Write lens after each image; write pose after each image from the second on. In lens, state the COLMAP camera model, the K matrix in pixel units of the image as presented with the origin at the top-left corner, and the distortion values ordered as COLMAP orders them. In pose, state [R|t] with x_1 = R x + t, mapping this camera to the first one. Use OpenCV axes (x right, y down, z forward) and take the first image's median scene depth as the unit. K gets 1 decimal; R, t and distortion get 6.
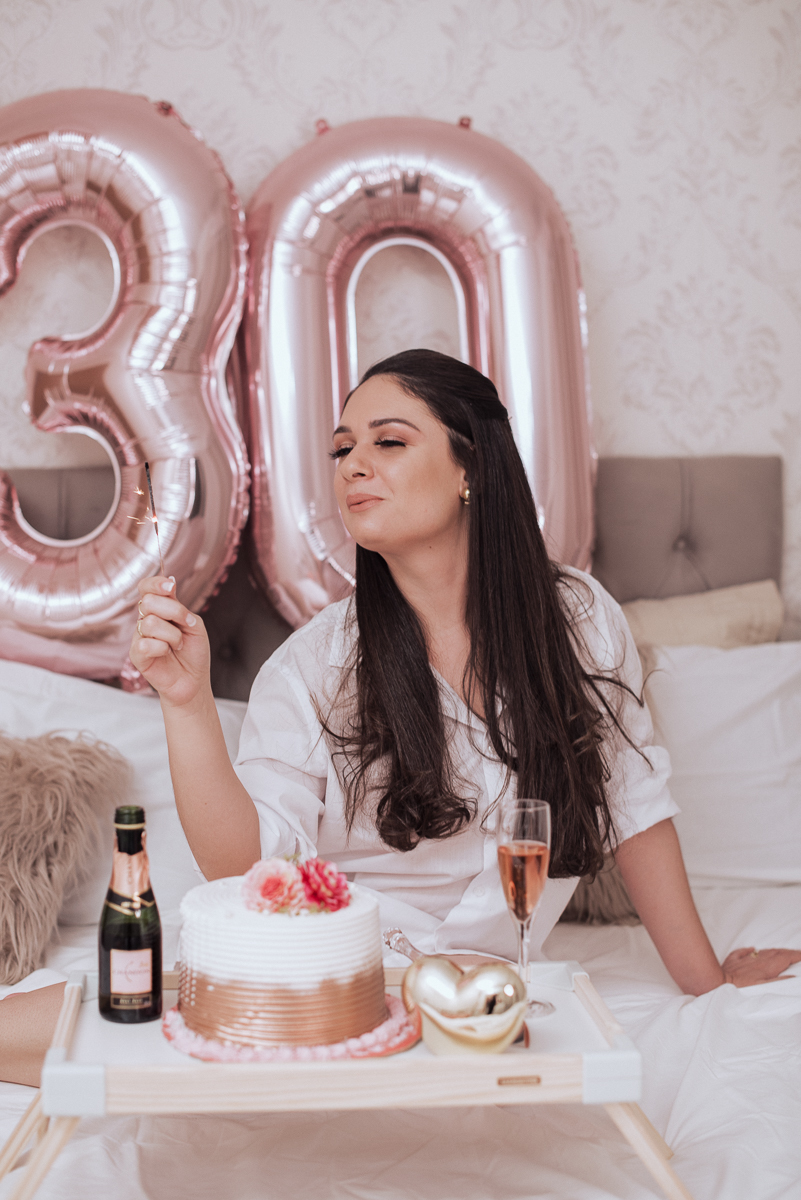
lens RADIAL K [[1965.1, 0, 398.7], [0, 1965.1, 609.1], [0, 0, 1]] dist [-0.138477, 0.000000]
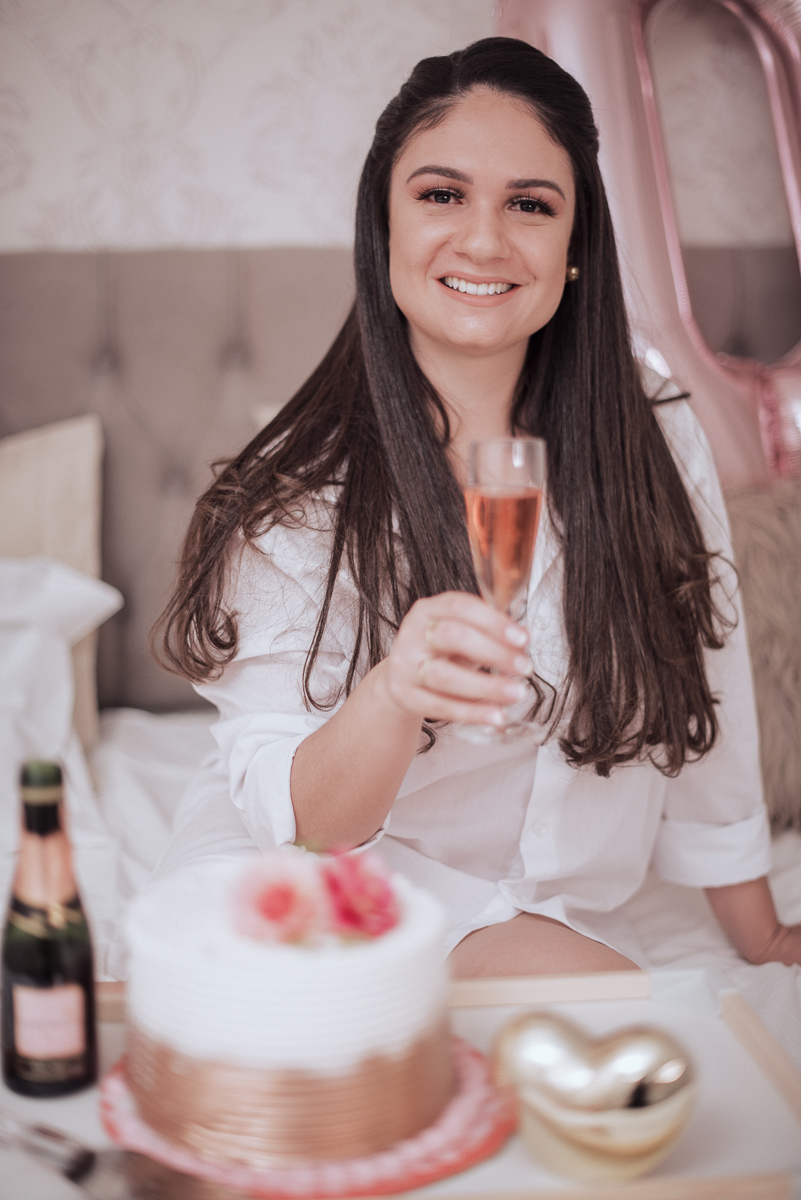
lens RADIAL K [[1868.8, 0, 408.9], [0, 1868.8, 609.1], [0, 0, 1]] dist [-0.140423, 0.000000]
pose [[0.999056, -0.001350, 0.043417, -0.046906], [-0.003023, 0.994932, 0.100506, -0.006867], [-0.043332, -0.100542, 0.993989, 0.415516]]
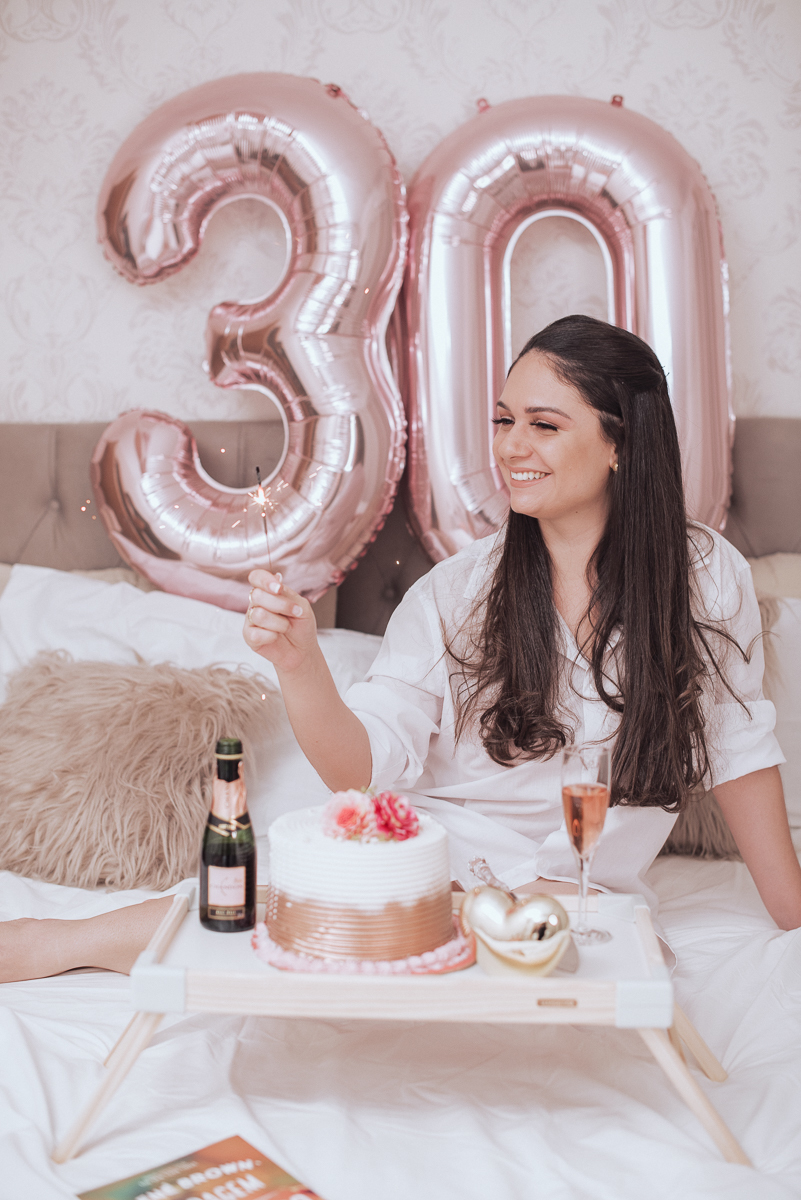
lens RADIAL K [[1868.8, 0, 379.9], [0, 1868.8, 610.8], [0, 0, 1]] dist [-0.140423, 0.000000]
pose [[0.988427, 0.026935, -0.149289, 0.104414], [-0.021110, 0.998958, 0.040461, -0.016763], [0.150224, -0.036841, 0.987965, -0.034459]]
